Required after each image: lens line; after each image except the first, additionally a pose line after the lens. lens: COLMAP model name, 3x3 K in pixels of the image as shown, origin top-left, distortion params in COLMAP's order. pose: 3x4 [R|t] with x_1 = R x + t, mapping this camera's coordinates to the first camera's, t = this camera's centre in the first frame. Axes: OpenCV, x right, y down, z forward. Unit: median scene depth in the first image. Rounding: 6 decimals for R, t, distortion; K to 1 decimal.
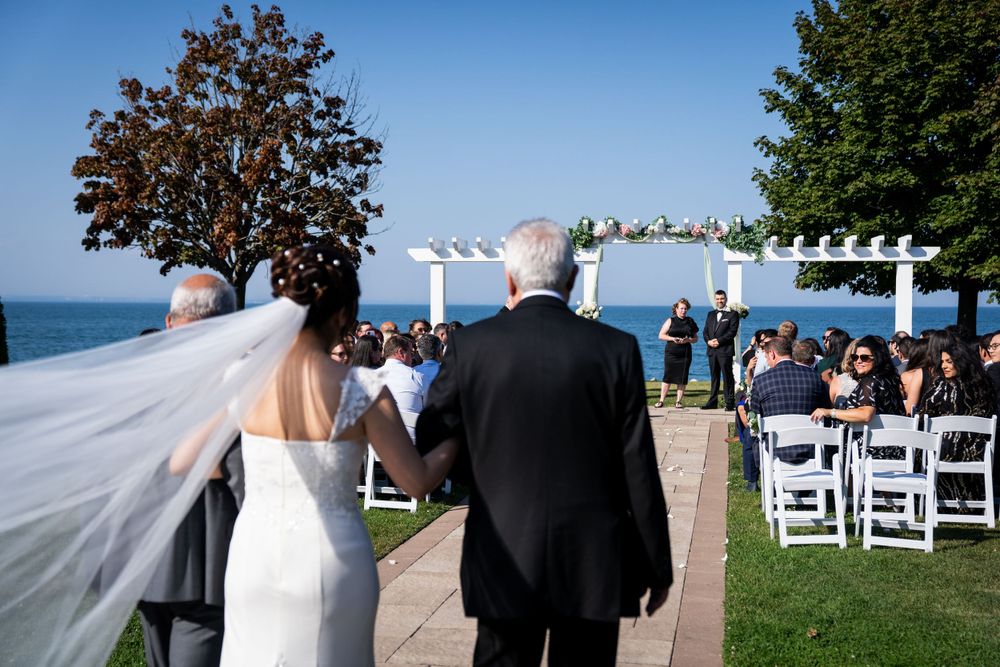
lens RADIAL K [[1218.9, 0, 499.5], [0, 1218.9, 333.8], [0, 0, 1]] dist [0.033684, 0.000000]
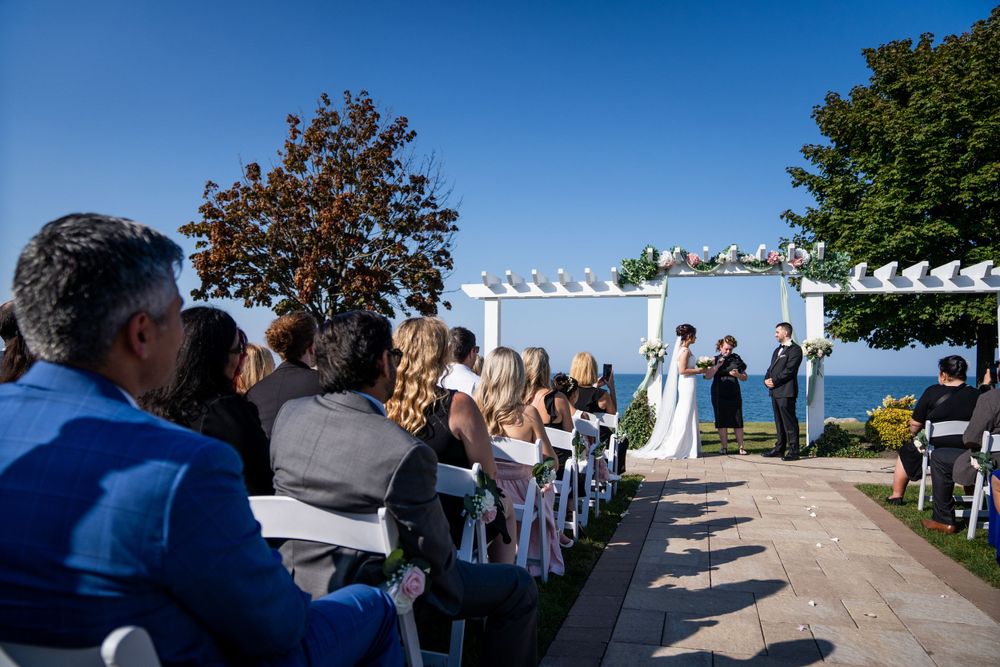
lens RADIAL K [[830.5, 0, 497.5], [0, 830.5, 327.8], [0, 0, 1]] dist [-0.087237, 0.035954]
pose [[0.996754, 0.002153, -0.080481, 0.004794], [-0.007736, 0.997577, -0.069133, 0.007752], [0.080138, 0.069531, 0.994356, 0.284709]]
